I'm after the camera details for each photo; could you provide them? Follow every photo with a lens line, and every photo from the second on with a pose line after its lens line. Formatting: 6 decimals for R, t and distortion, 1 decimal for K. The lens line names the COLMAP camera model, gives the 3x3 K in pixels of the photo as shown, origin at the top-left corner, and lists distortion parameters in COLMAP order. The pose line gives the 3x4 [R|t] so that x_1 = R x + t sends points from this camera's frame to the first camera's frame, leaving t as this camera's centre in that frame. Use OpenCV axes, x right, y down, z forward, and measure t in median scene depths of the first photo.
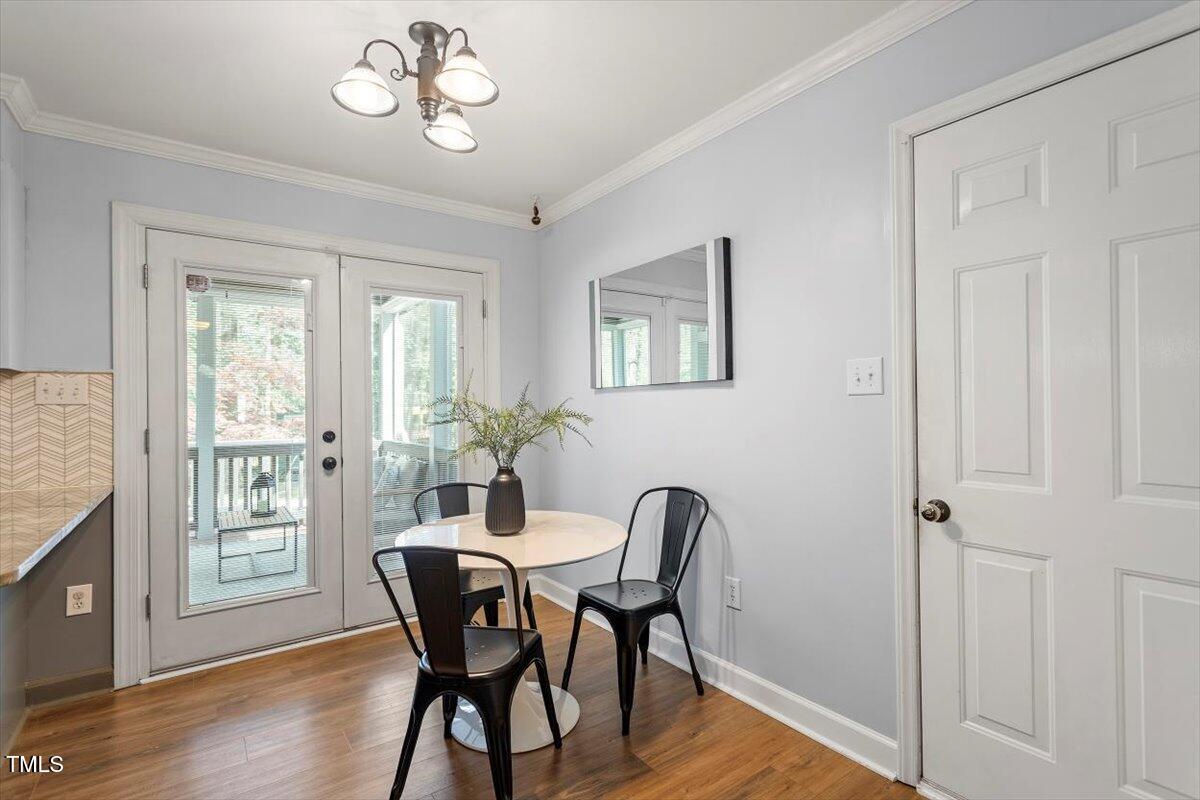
lens RADIAL K [[577.1, 0, 596.6], [0, 577.1, 405.0], [0, 0, 1]] dist [-0.003318, 0.001969]
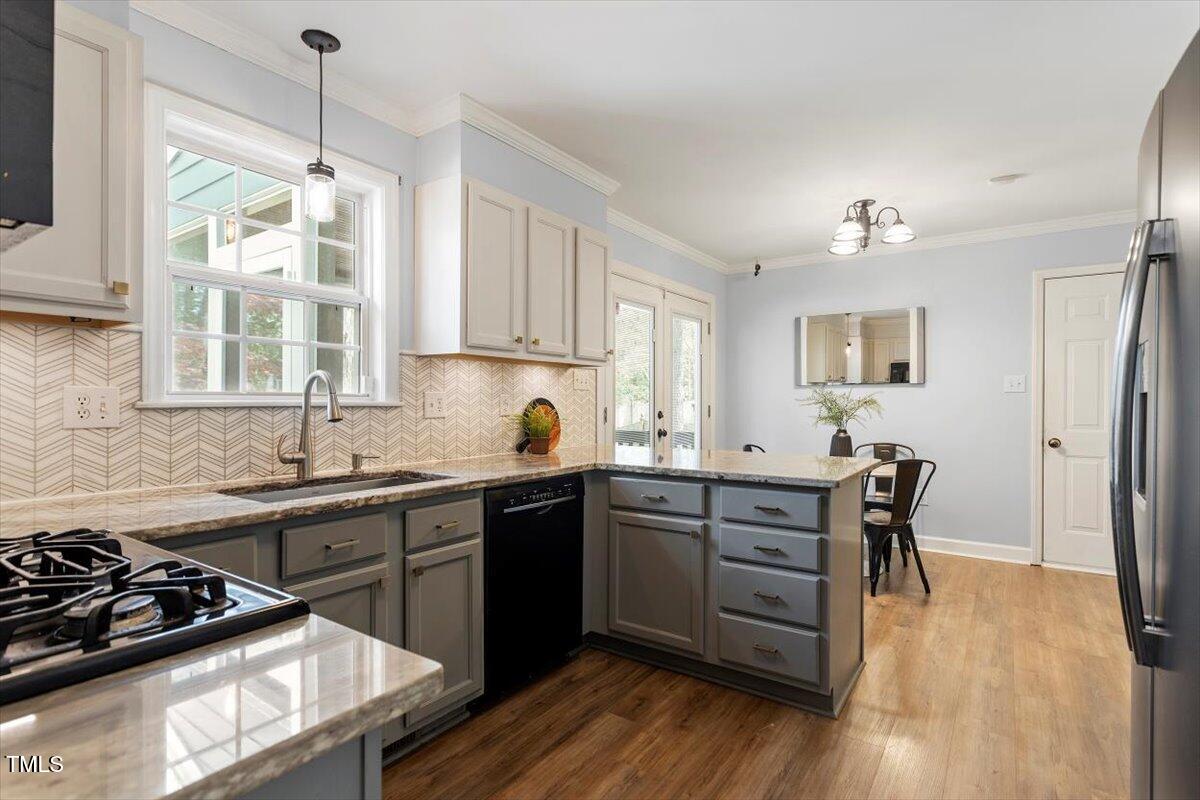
lens RADIAL K [[577.1, 0, 607.6], [0, 577.1, 404.2], [0, 0, 1]] dist [-0.003318, 0.001969]
pose [[0.940623, 0.008589, 0.339344, -1.456269], [-0.012819, 0.999866, 0.010225, 0.020045], [-0.339211, -0.013968, 0.940607, -0.439659]]
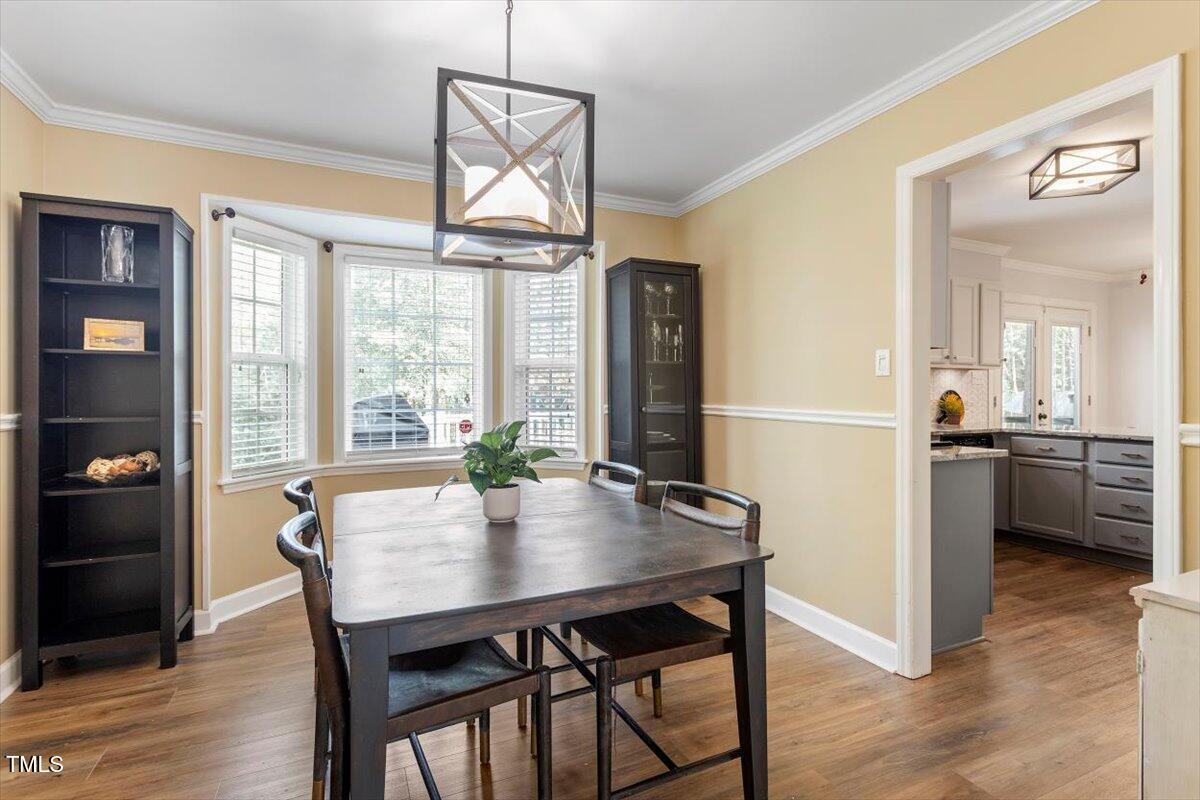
lens RADIAL K [[577.1, 0, 597.0], [0, 577.1, 393.4], [0, 0, 1]] dist [-0.003318, 0.001969]
pose [[0.981766, 0.010351, -0.189812, -2.076552], [-0.007737, 0.999865, 0.014505, 0.012239], [0.189936, -0.012772, 0.981713, -1.553578]]
